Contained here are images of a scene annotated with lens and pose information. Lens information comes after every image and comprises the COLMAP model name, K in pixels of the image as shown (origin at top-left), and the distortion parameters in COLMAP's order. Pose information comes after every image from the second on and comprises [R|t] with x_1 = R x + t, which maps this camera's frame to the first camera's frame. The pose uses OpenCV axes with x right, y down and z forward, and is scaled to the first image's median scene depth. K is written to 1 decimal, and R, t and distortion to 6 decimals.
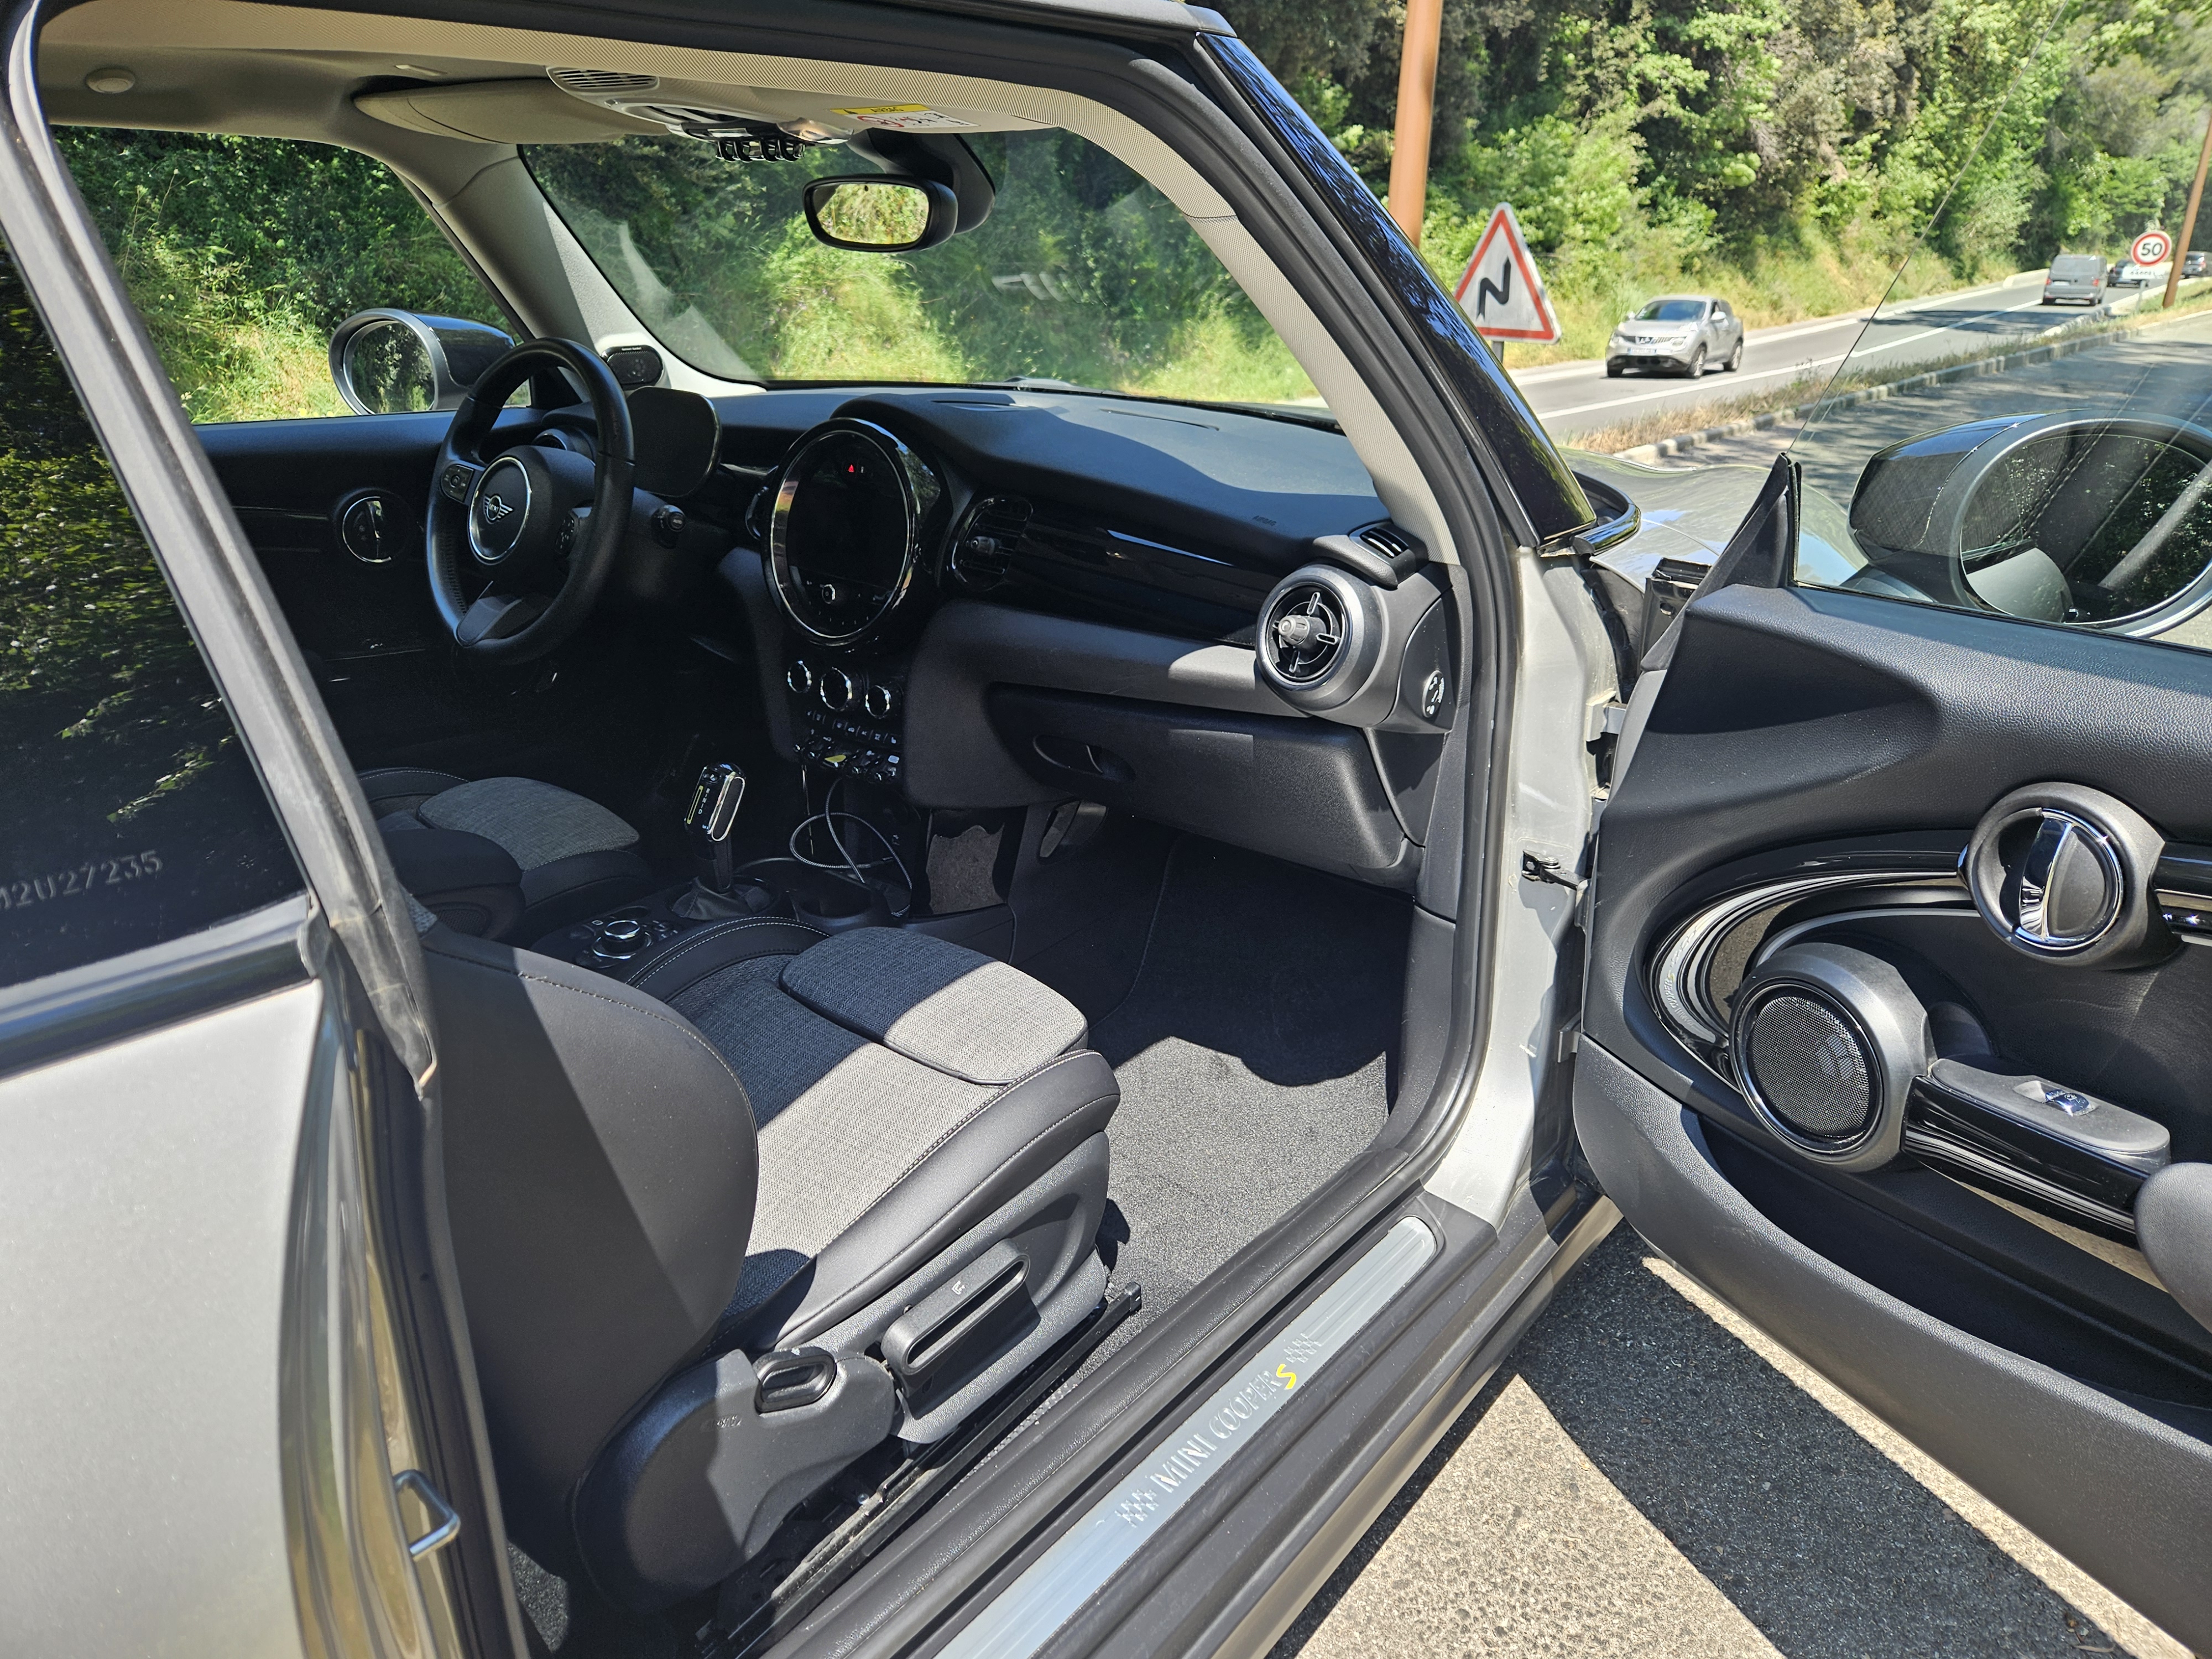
lens RADIAL K [[1504.2, 0, 1079.6], [0, 1504.2, 795.4], [0, 0, 1]] dist [0.075878, -0.072288]
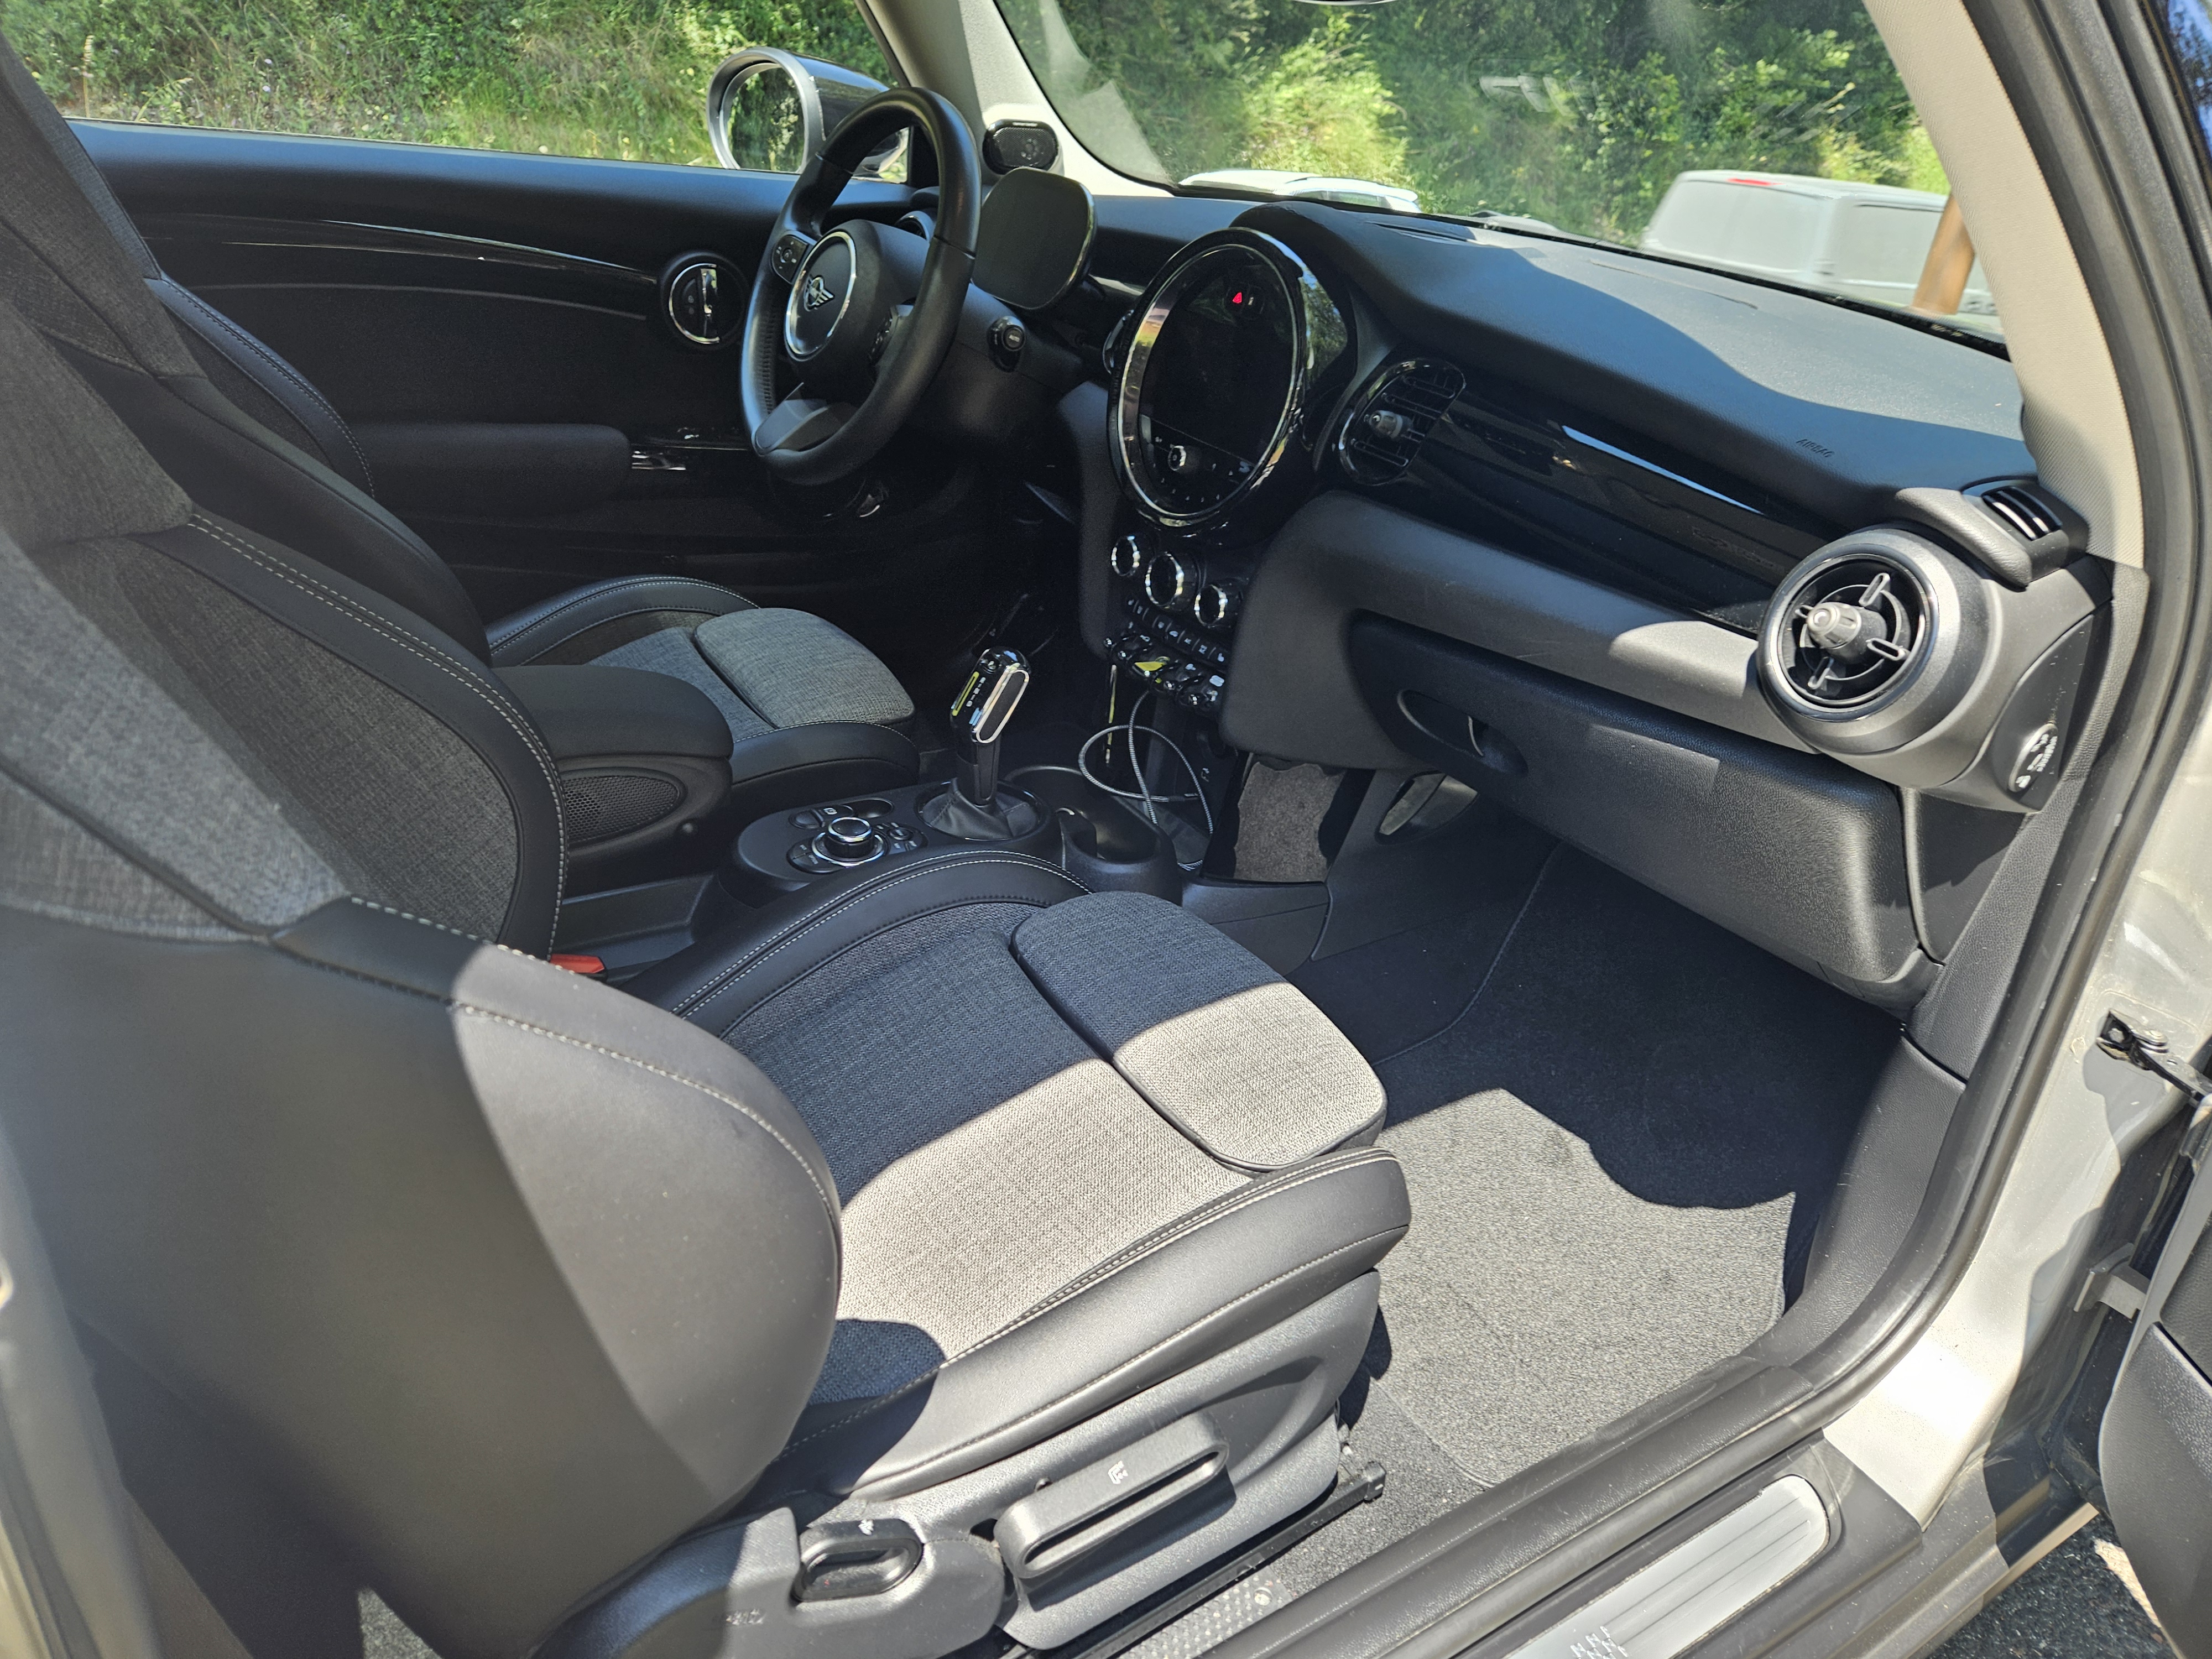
lens RADIAL K [[1504.2, 0, 1079.6], [0, 1504.2, 795.4], [0, 0, 1]] dist [0.075878, -0.072288]
pose [[0.951639, 0.206449, -0.227514, -0.000348], [-0.185778, 0.976523, 0.109043, -0.040733], [0.244685, -0.061502, 0.967650, 0.231829]]
